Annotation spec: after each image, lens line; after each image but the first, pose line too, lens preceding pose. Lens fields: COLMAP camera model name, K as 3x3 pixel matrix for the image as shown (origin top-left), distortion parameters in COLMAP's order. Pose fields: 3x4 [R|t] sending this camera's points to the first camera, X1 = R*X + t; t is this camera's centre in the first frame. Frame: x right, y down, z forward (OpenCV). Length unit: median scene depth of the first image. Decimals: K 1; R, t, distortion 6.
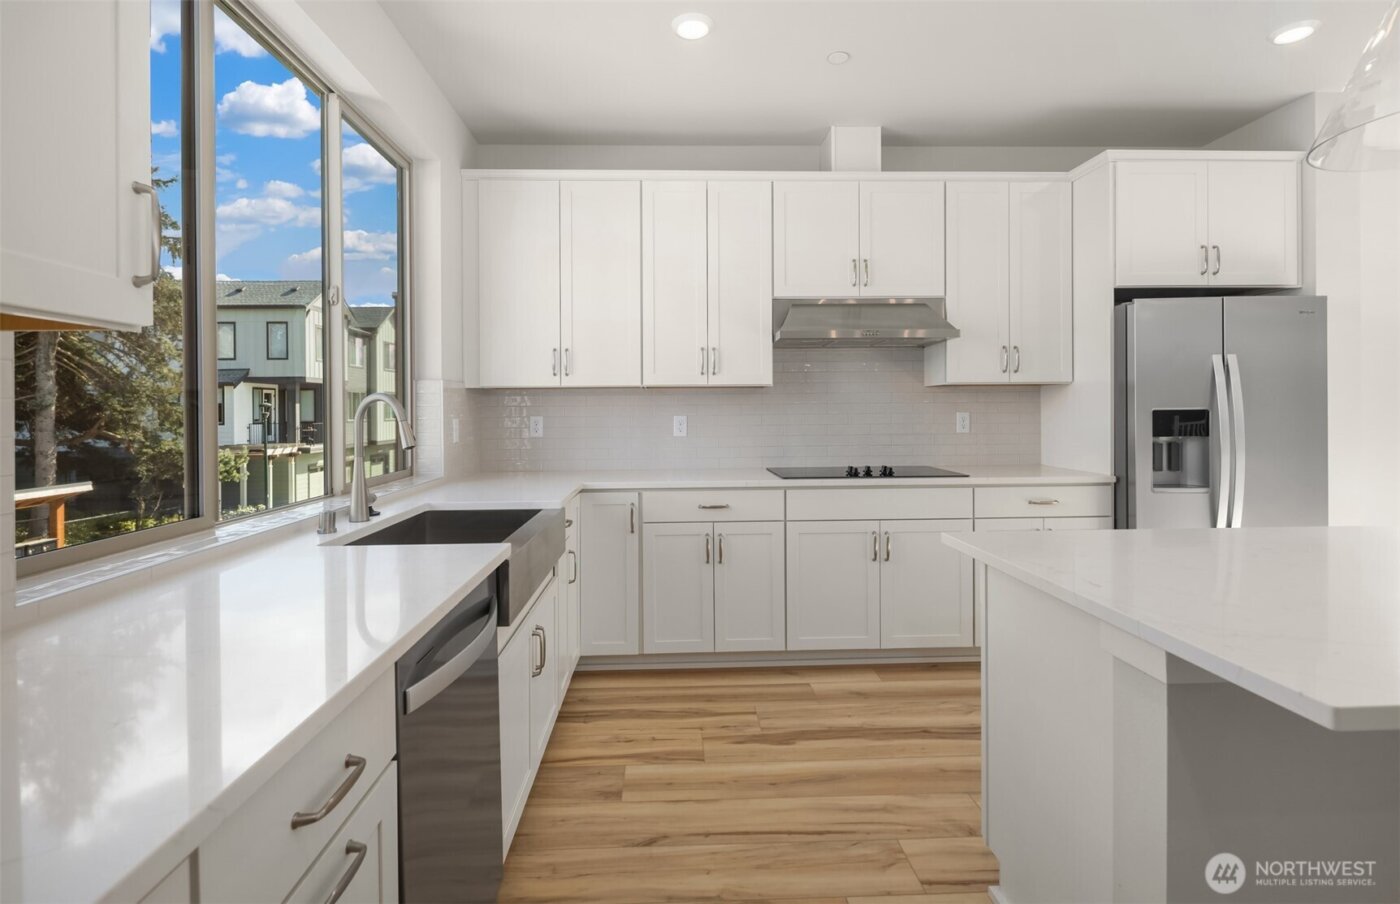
lens RADIAL K [[693.1, 0, 691.1], [0, 693.1, 412.8], [0, 0, 1]] dist [0.008002, -0.003021]
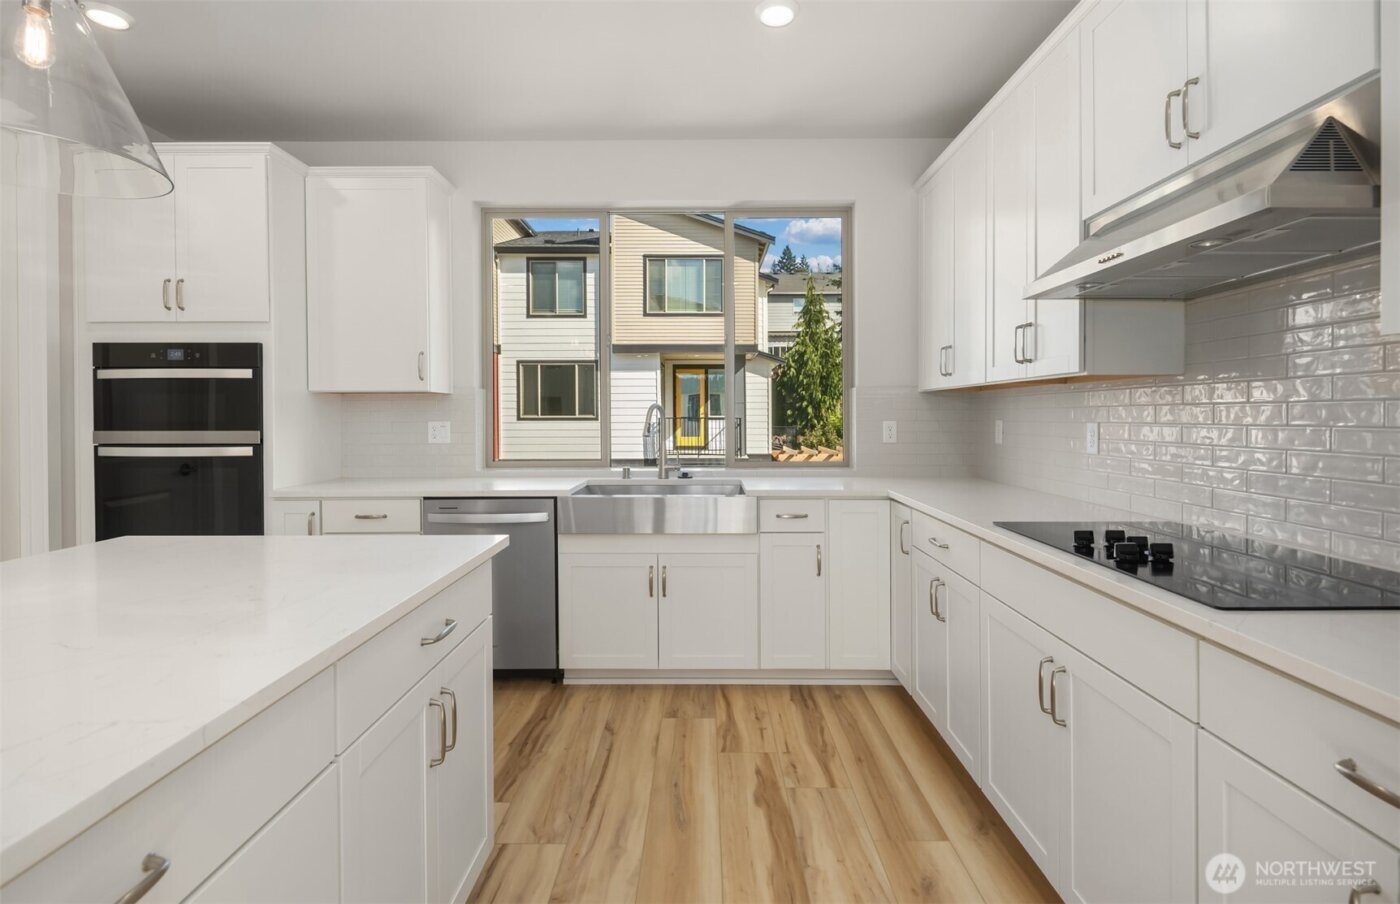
lens RADIAL K [[693.1, 0, 693.1], [0, 693.1, 413.6], [0, 0, 1]] dist [0.008002, -0.003021]
pose [[-0.071998, 0.011929, -0.997333, 0.804135], [-0.001310, 0.999926, 0.012055, -0.014541], [0.997404, 0.002174, -0.071977, 0.786534]]
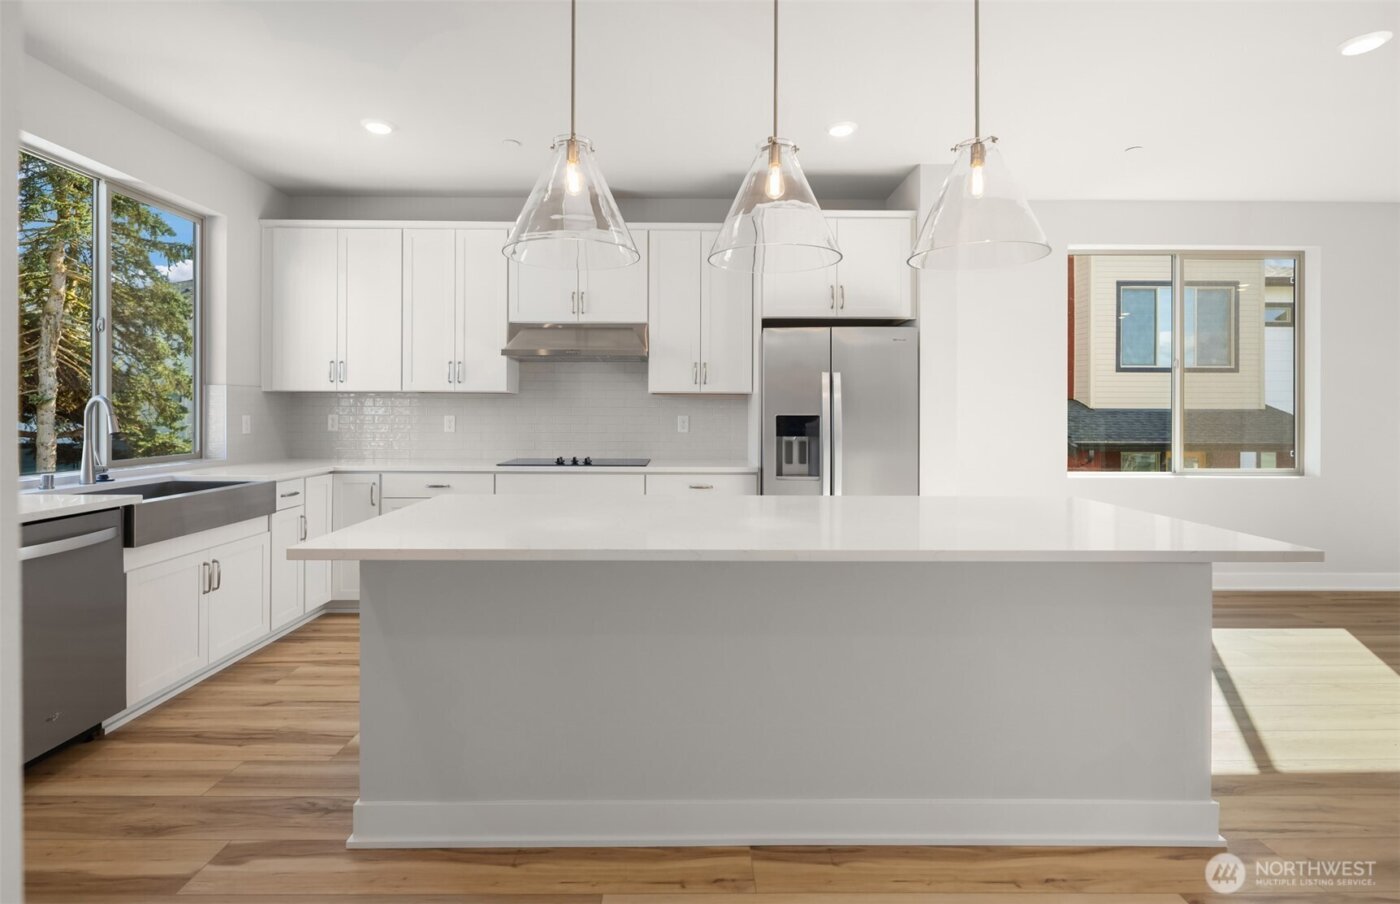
lens RADIAL K [[693.1, 0, 683.2], [0, 693.1, 413.3], [0, 0, 1]] dist [0.008002, -0.003021]
pose [[0.999536, 0.012934, -0.027575, 0.531218], [-0.012993, 0.999914, -0.001943, -0.003071], [0.027547, 0.002301, 0.999618, -0.277579]]
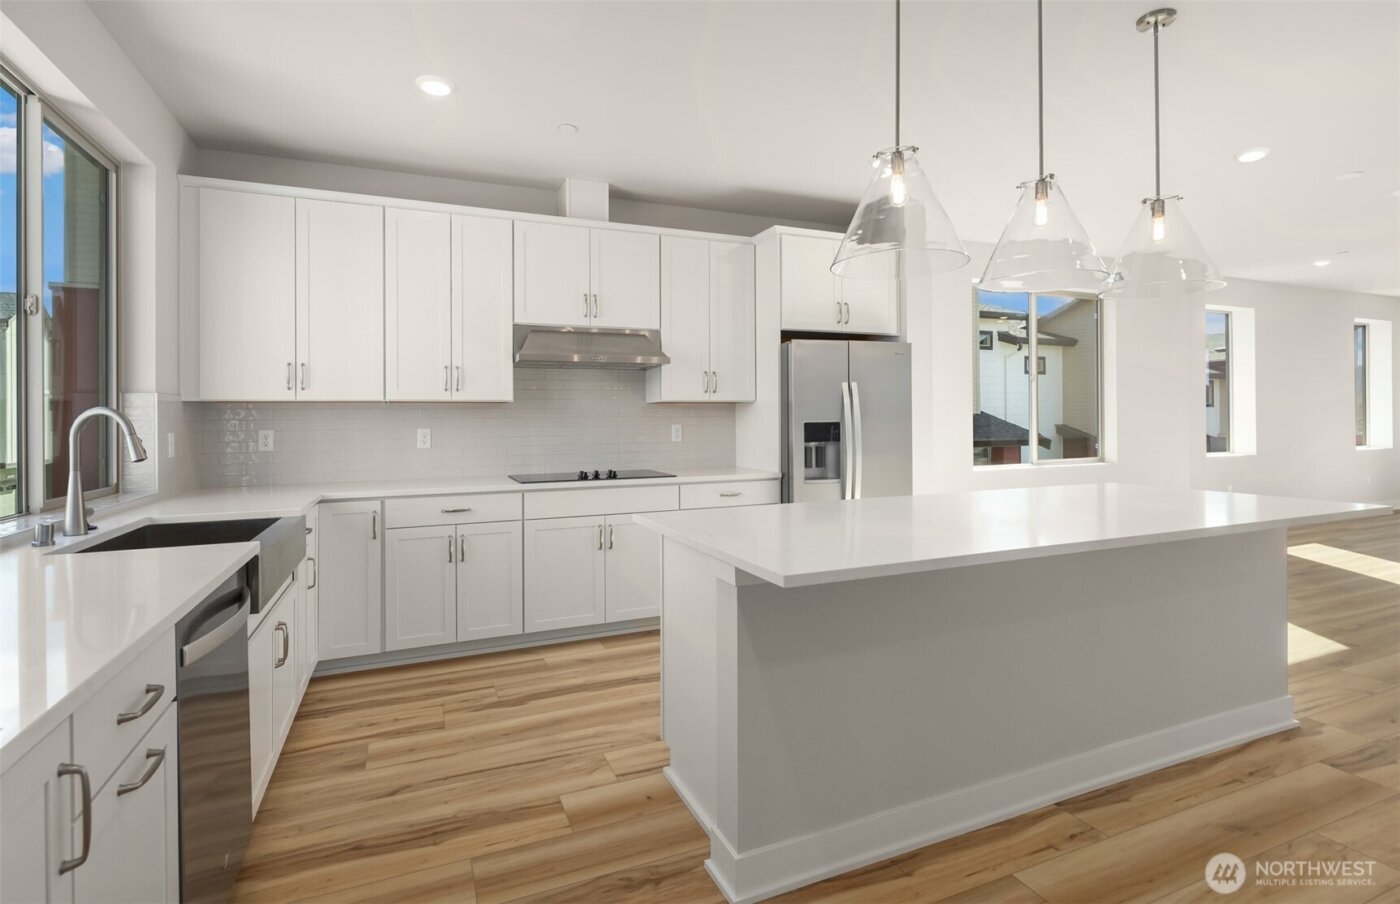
lens RADIAL K [[693.1, 0, 710.6], [0, 693.1, 415.5], [0, 0, 1]] dist [0.008002, -0.003021]
pose [[0.930893, 0.001706, 0.365288, 0.005749], [0.003672, 0.999895, -0.014028, 0.000507], [-0.365274, 0.014400, 0.930789, -0.183239]]
